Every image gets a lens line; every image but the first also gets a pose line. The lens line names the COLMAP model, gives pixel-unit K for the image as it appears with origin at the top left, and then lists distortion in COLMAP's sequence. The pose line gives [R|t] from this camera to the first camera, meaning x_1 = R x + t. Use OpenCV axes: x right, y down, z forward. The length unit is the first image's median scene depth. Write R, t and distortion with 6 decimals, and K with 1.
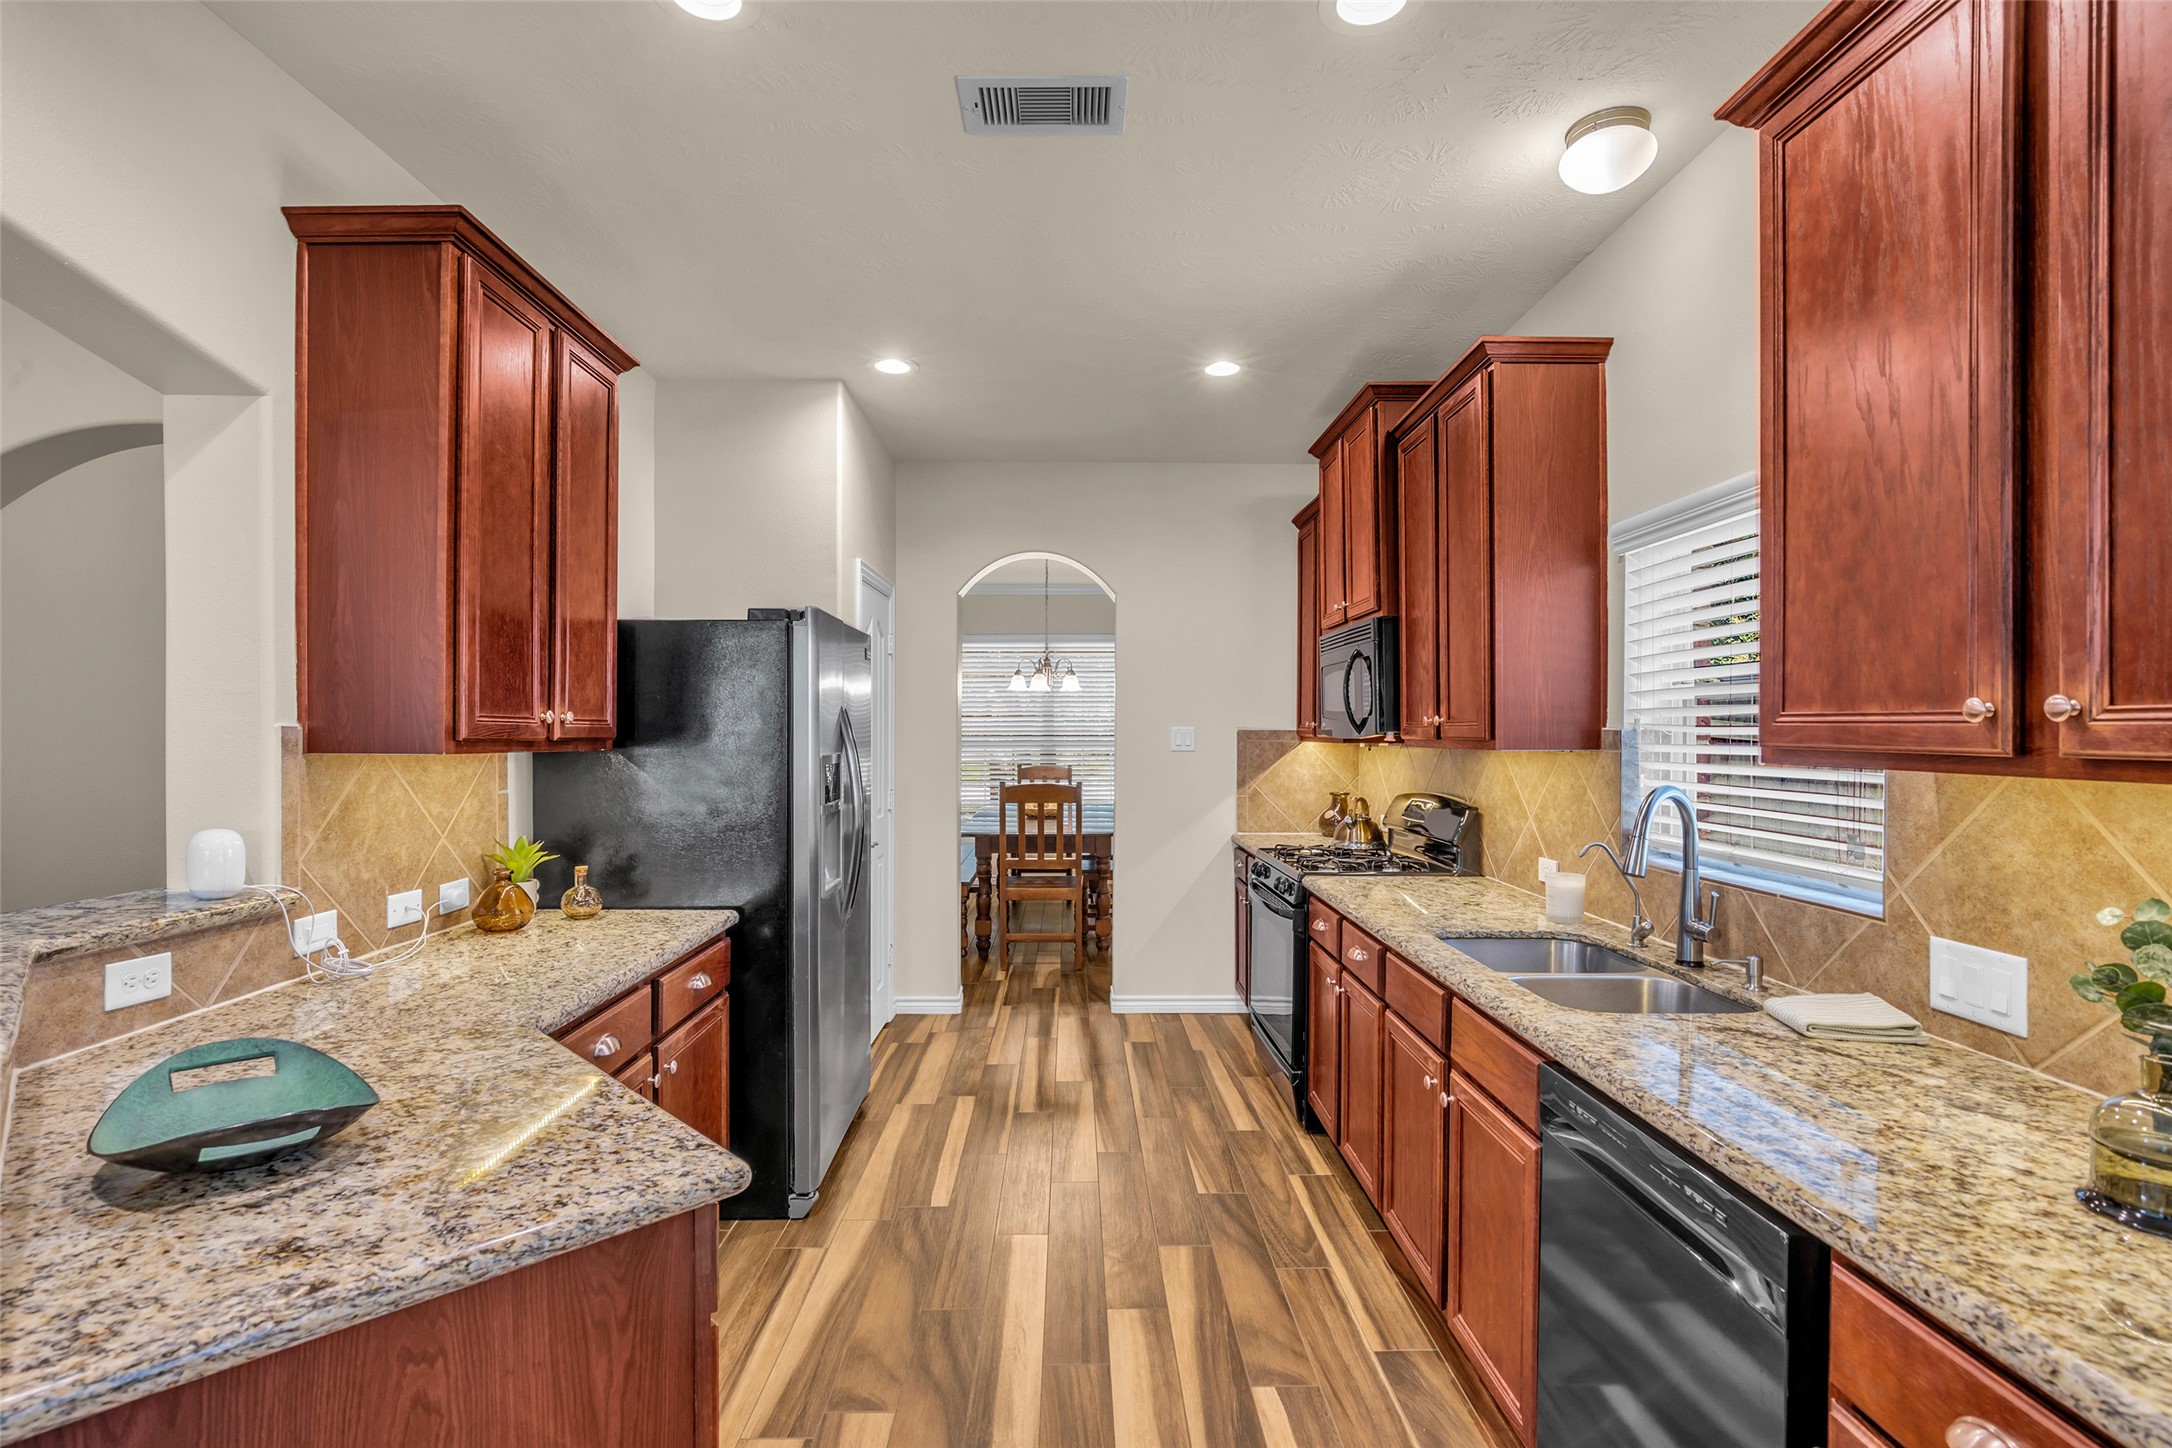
lens RADIAL K [[999.5, 0, 1081.6], [0, 999.5, 737.4], [0, 0, 1]] dist [-0.017002, 0.003604]
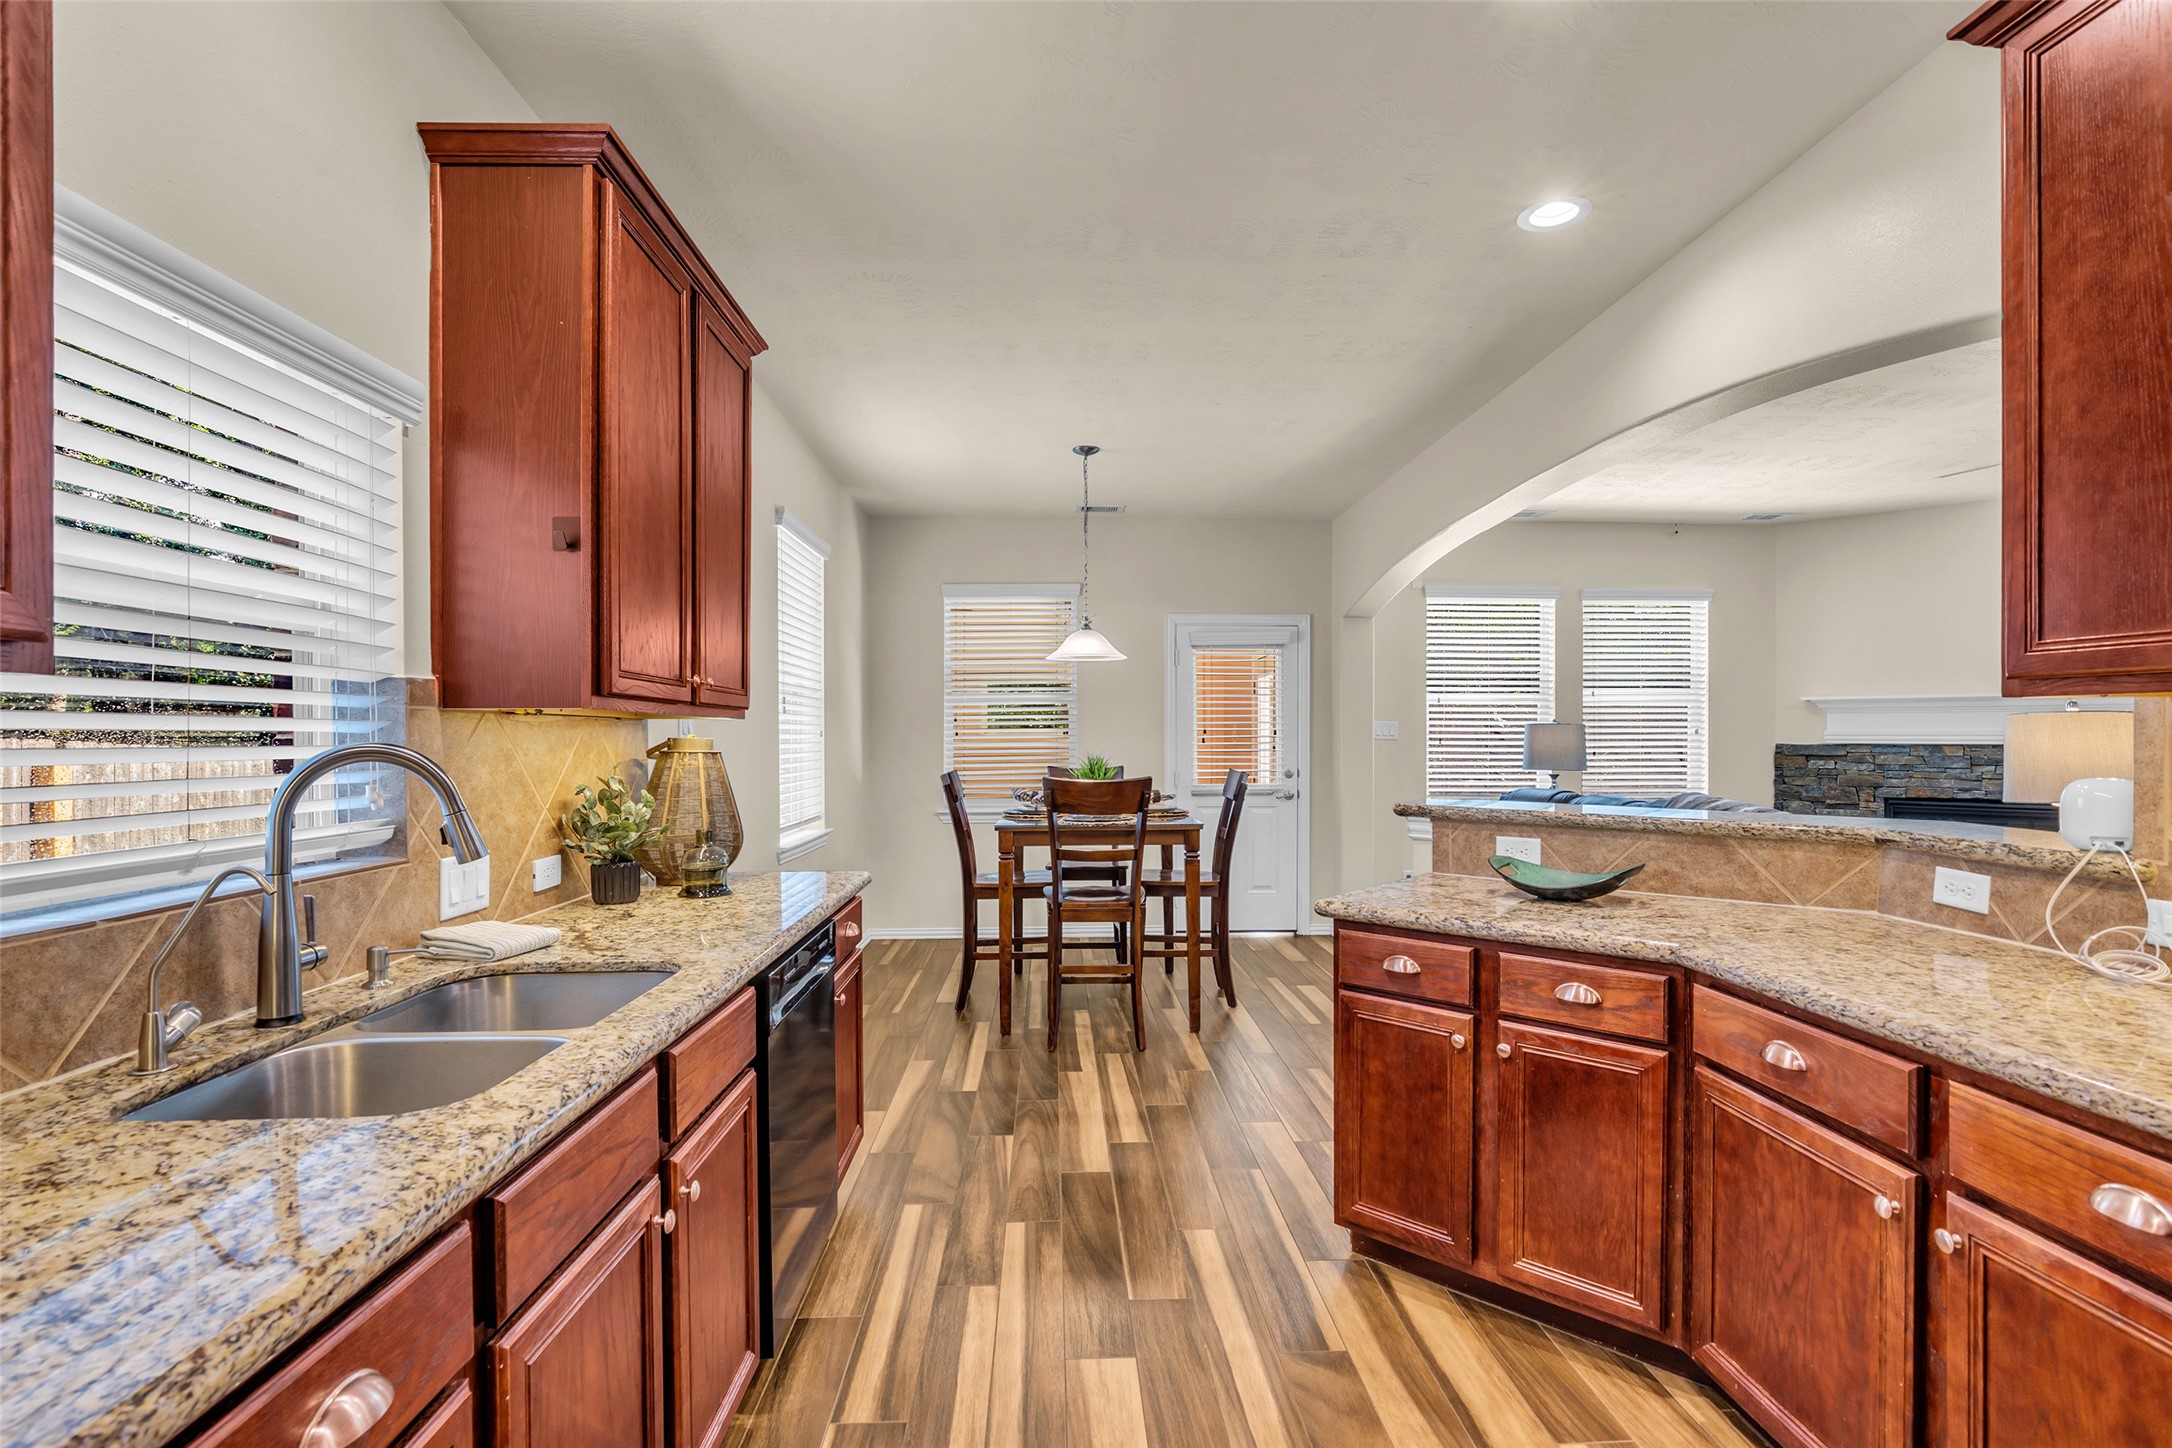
lens RADIAL K [[999.5, 0, 1091.6], [0, 999.5, 735.4], [0, 0, 1]] dist [-0.017002, 0.003604]
pose [[-0.999742, -0.003583, -0.022426, 0.085812], [-0.003684, 0.999983, 0.004434, 0.041995], [0.022409, 0.004516, -0.999739, 1.538330]]
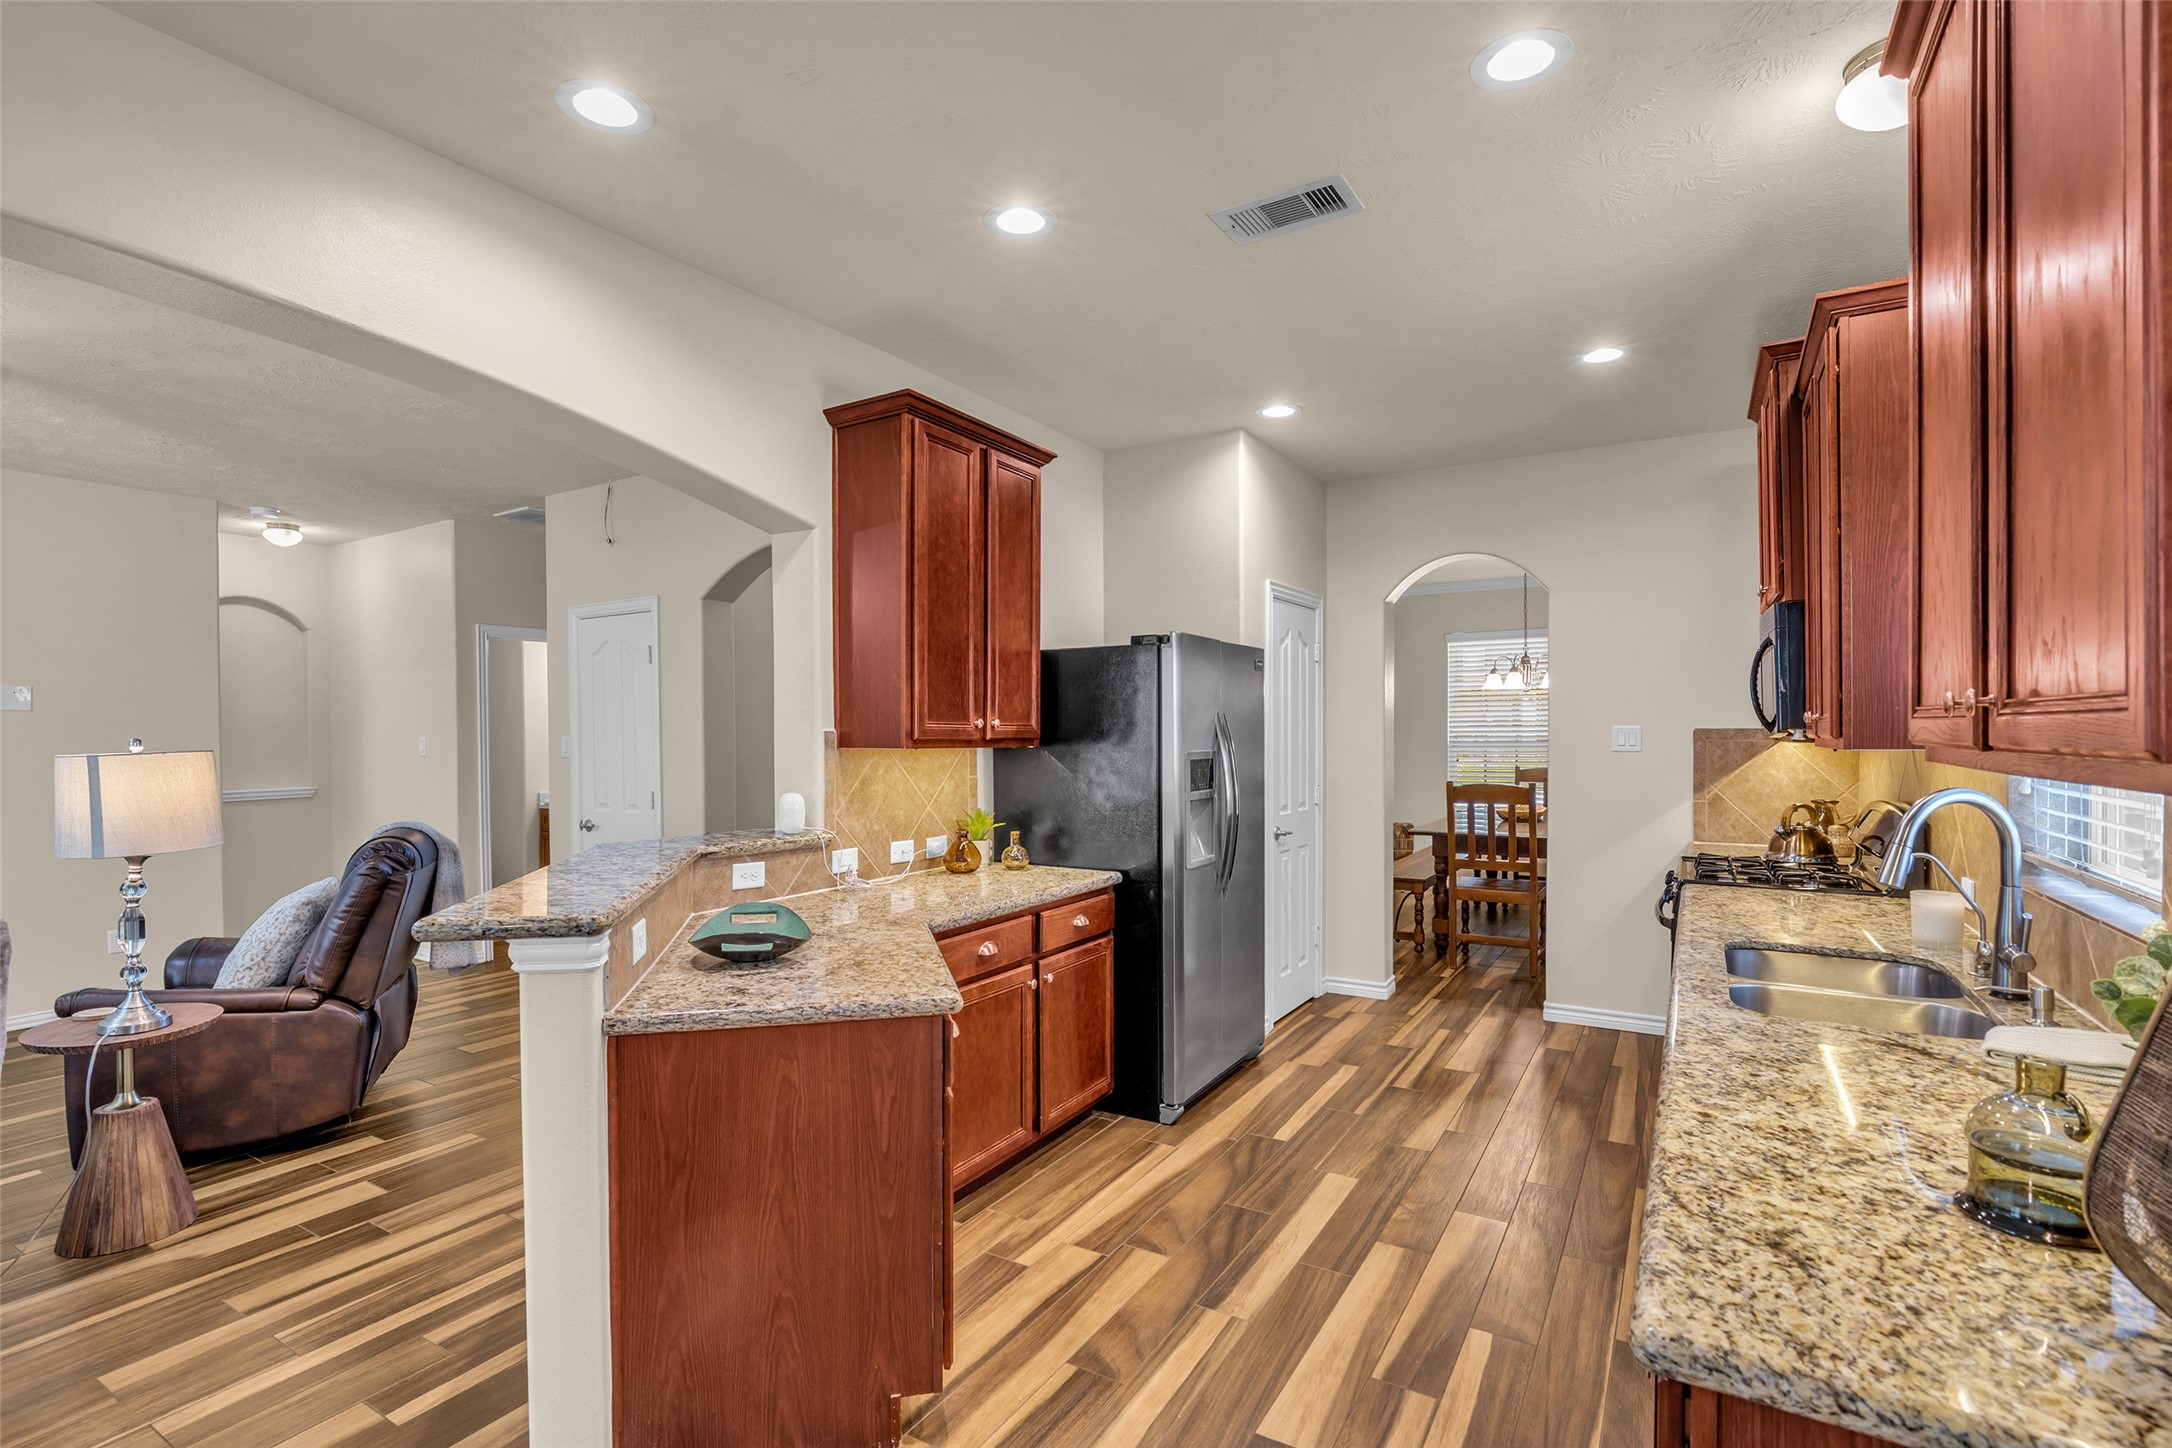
lens RADIAL K [[999.5, 0, 1072.8], [0, 999.5, 744.1], [0, 0, 1]] dist [-0.017002, 0.003604]
pose [[0.847460, 0.000962, -0.530858, 0.342893], [0.001956, 0.999986, 0.004935, 0.002565], [0.530855, -0.005220, 0.847447, -0.144431]]
